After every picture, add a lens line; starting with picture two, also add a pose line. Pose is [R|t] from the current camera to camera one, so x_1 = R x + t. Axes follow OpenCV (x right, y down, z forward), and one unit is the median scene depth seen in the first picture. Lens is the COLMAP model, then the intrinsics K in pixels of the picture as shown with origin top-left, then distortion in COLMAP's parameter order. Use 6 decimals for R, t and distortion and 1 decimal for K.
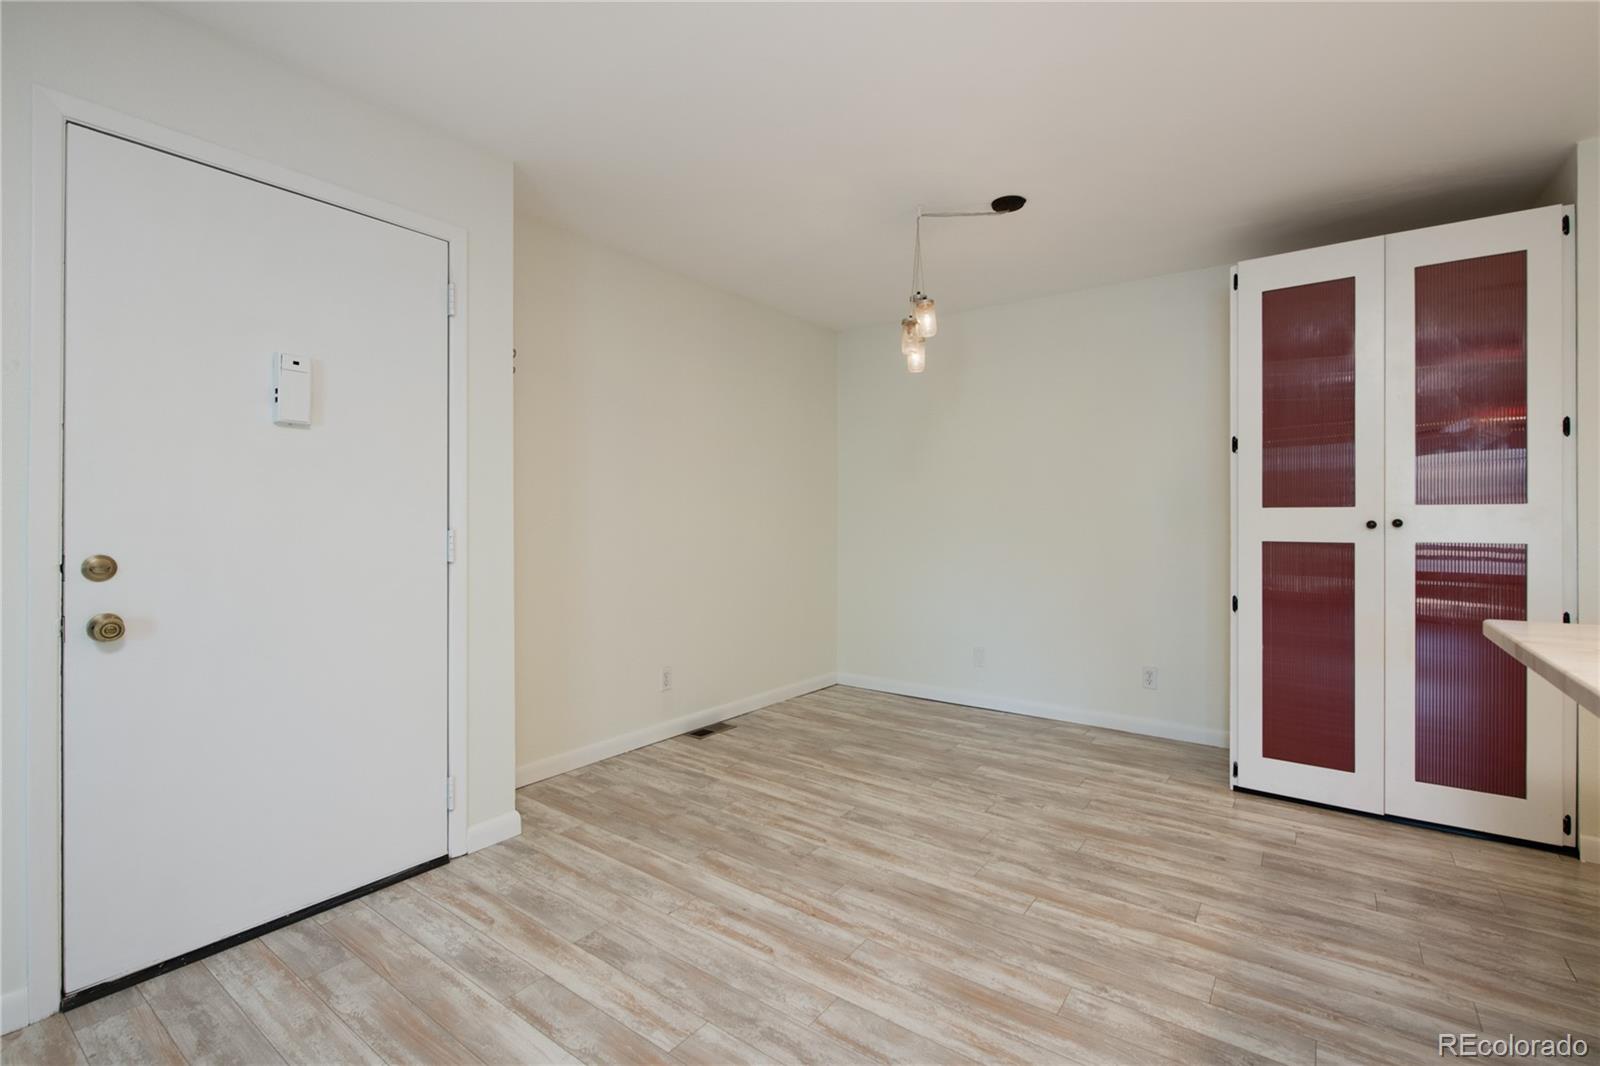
lens RADIAL K [[733.4, 0, 779.2], [0, 733.4, 512.8], [0, 0, 1]] dist [0.011190, -0.009121]
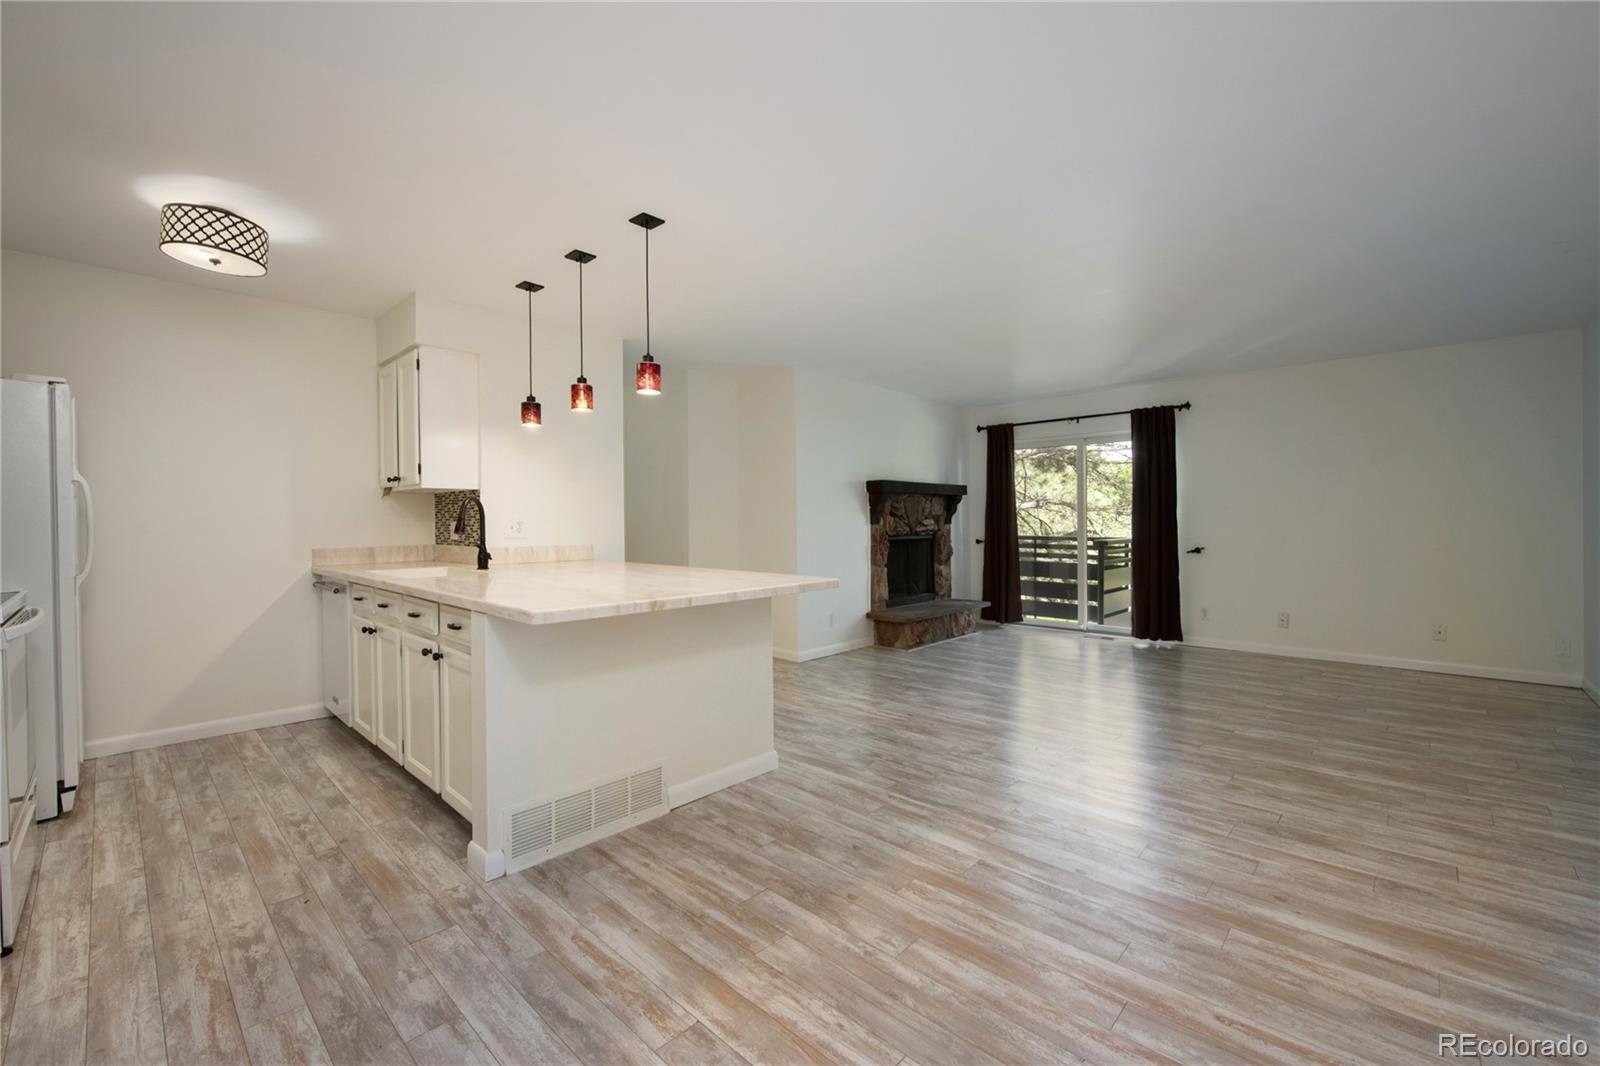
lens RADIAL K [[660.4, 0, 792.1], [0, 660.4, 526.8], [0, 0, 1]] dist [-0.007674, -0.000511]
pose [[-0.993663, 0.002555, 0.112368, 0.322924], [0.002567, 0.999997, -0.000038, 0.006098], [-0.112367, 0.000250, -0.993667, 1.461647]]
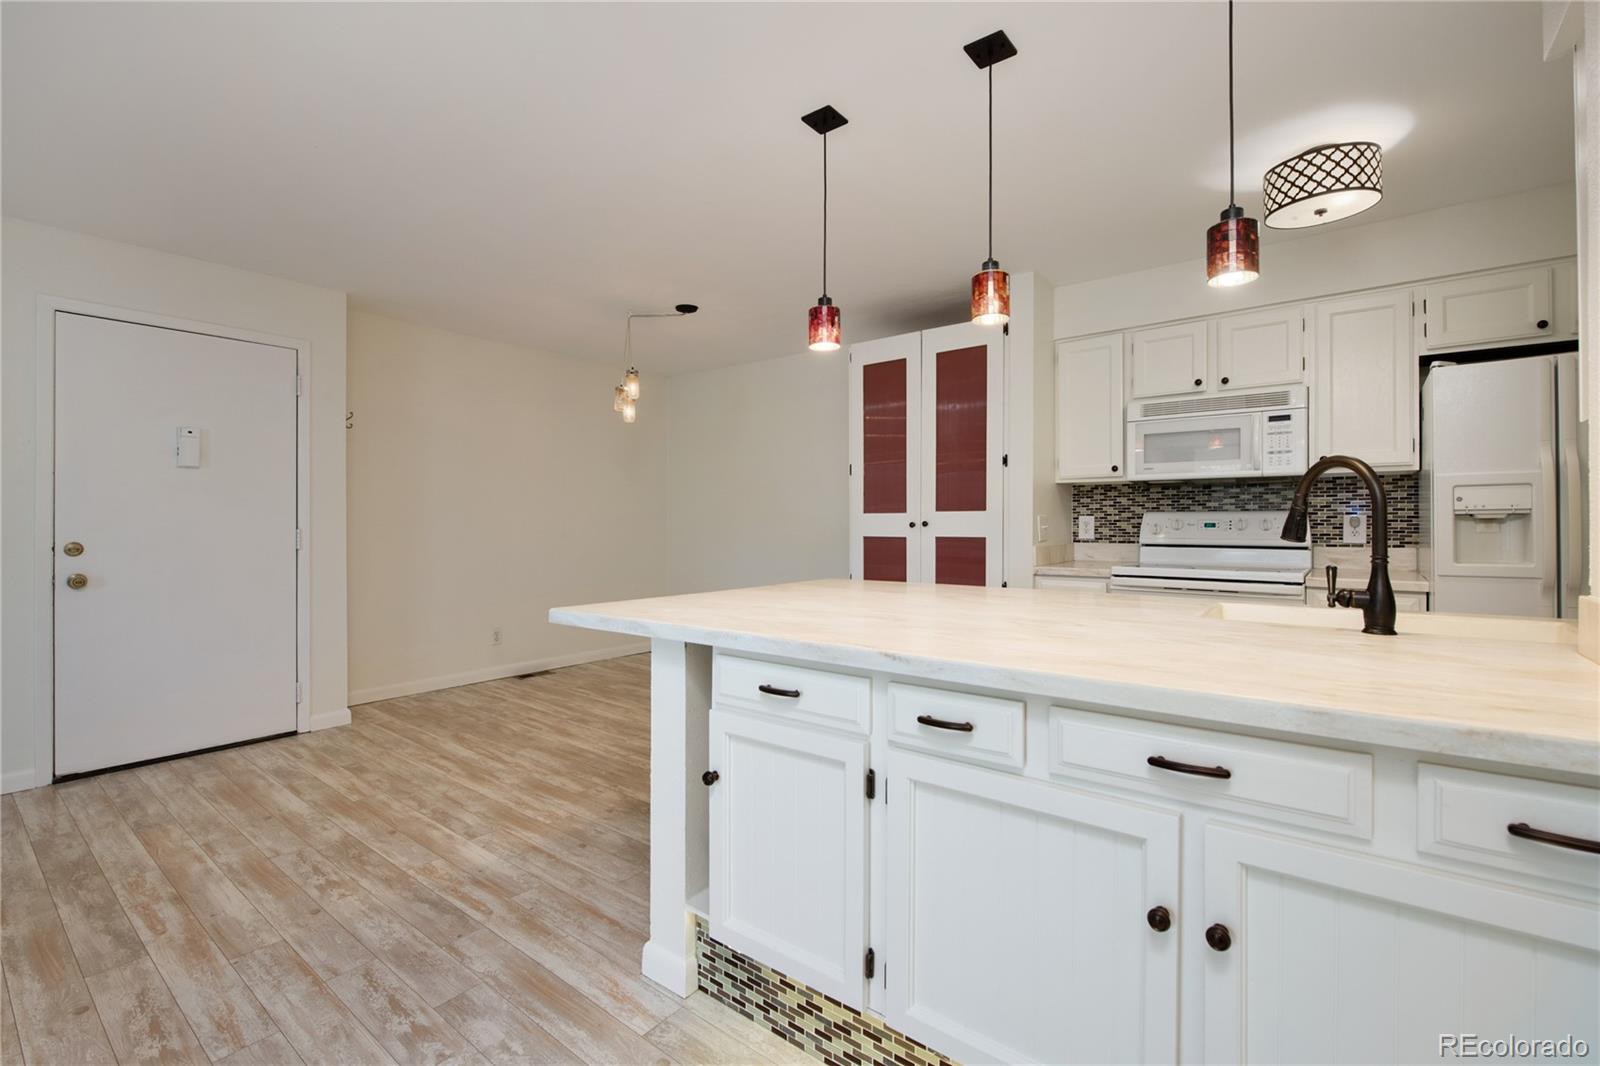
lens RADIAL K [[733.4, 0, 779.2], [0, 733.4, 512.8], [0, 0, 1]] dist [0.011190, -0.009121]
pose [[0.999022, -0.001816, -0.044168, 0.672732], [0.001824, 0.999998, 0.000125, -0.009974], [0.044168, -0.000205, 0.999024, -0.557977]]
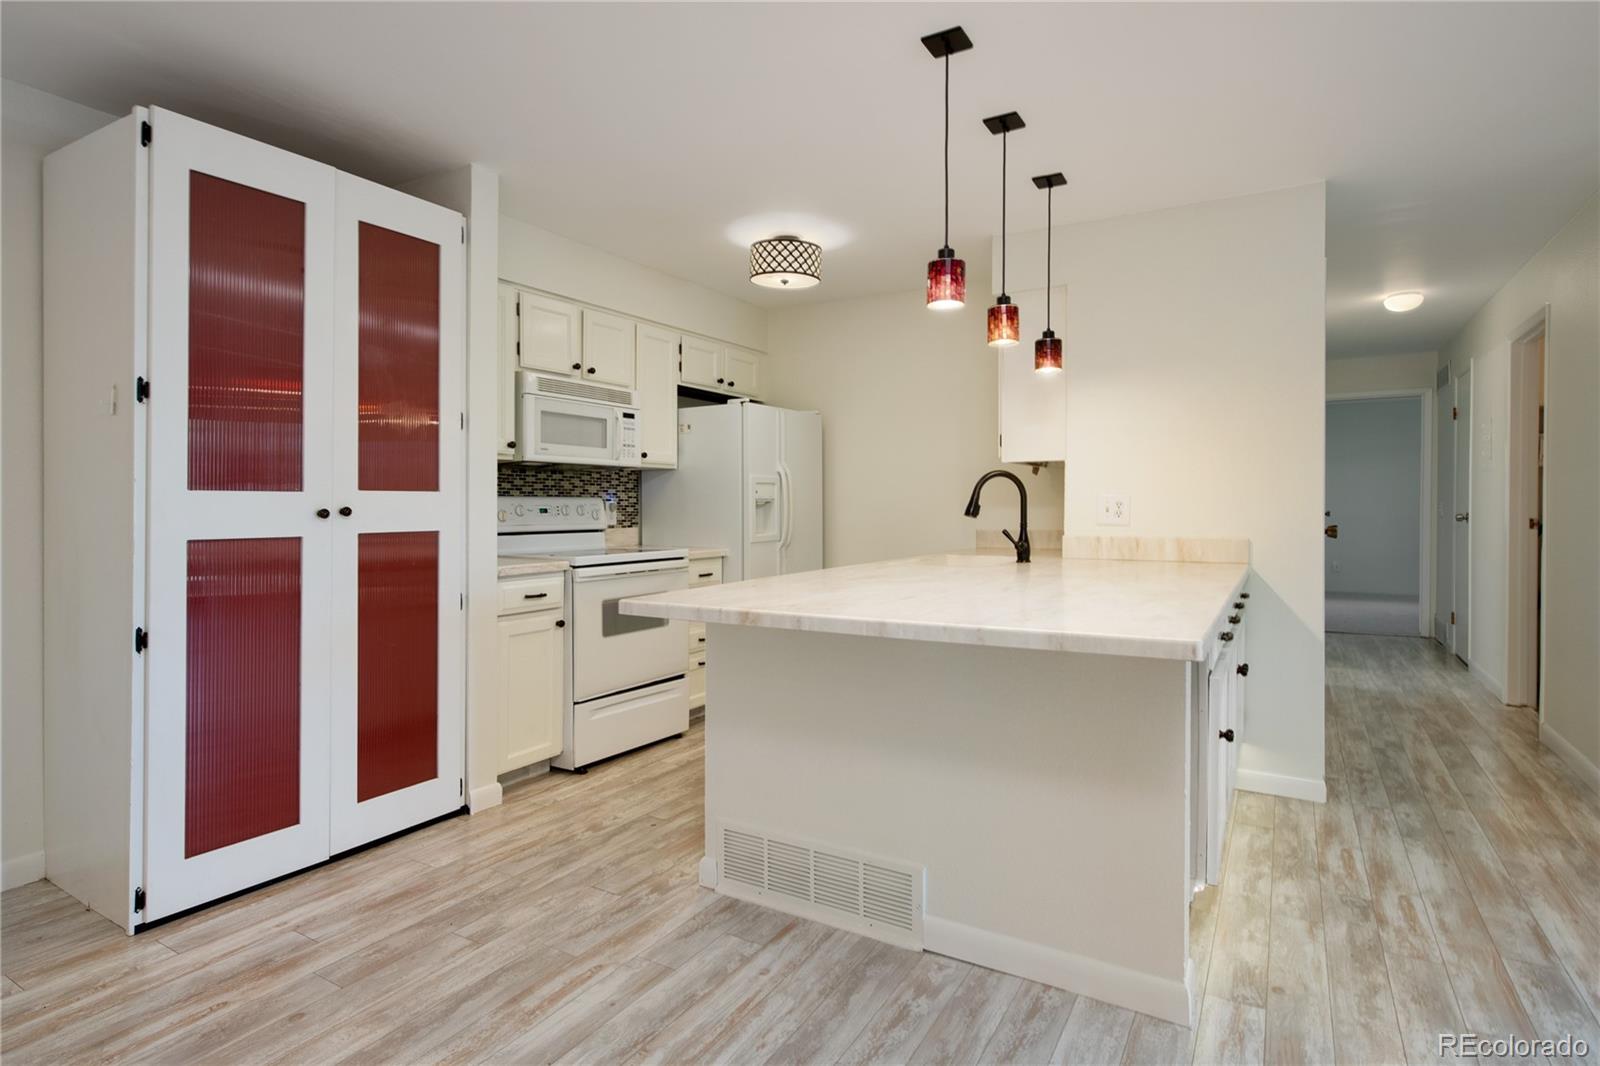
lens RADIAL K [[812.1, 0, 821.7], [0, 812.1, 510.7], [0, 0, 1]] dist [0.000260, -0.000007]
pose [[-0.131038, -0.007017, 0.991353, -0.190738], [-0.010572, 0.999928, 0.005680, 0.001909], [-0.991321, -0.009736, -0.131102, 0.633551]]
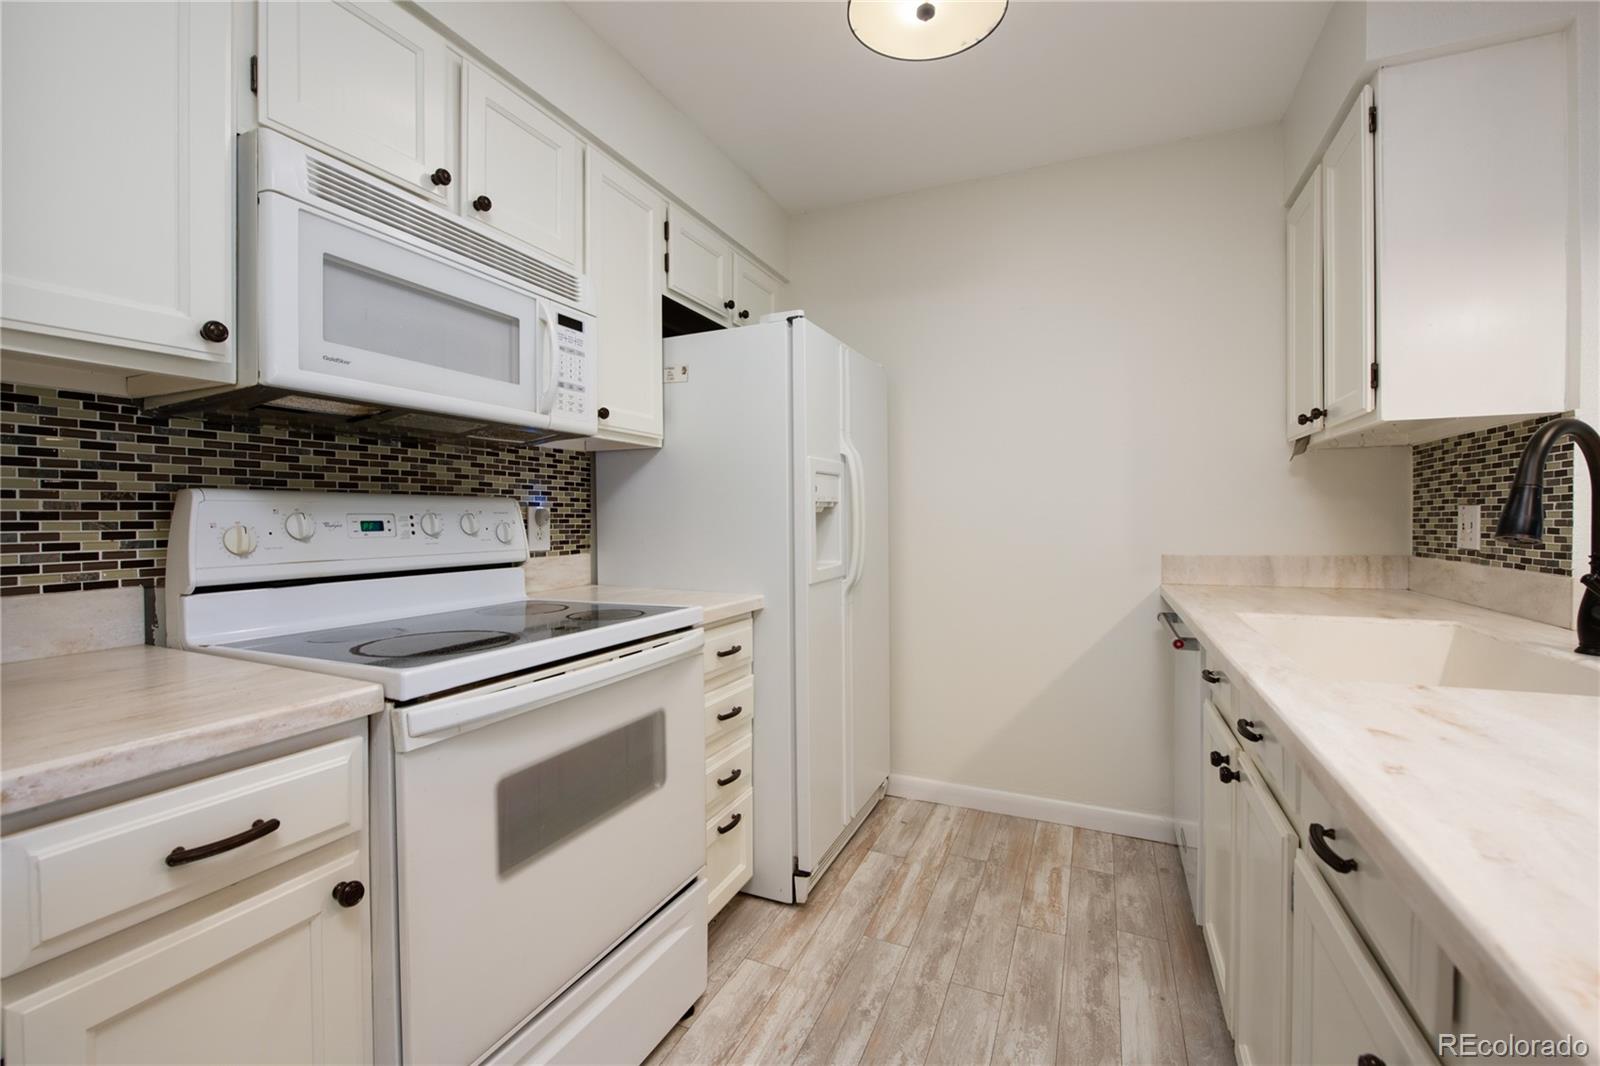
lens RADIAL K [[660.4, 0, 792.1], [0, 660.4, 526.8], [0, 0, 1]] dist [-0.007674, -0.000511]
pose [[-0.213684, -0.014496, 0.976795, 0.845119], [-0.006246, 0.999890, 0.013473, 0.007956], [-0.976883, -0.003222, -0.213751, 0.736323]]
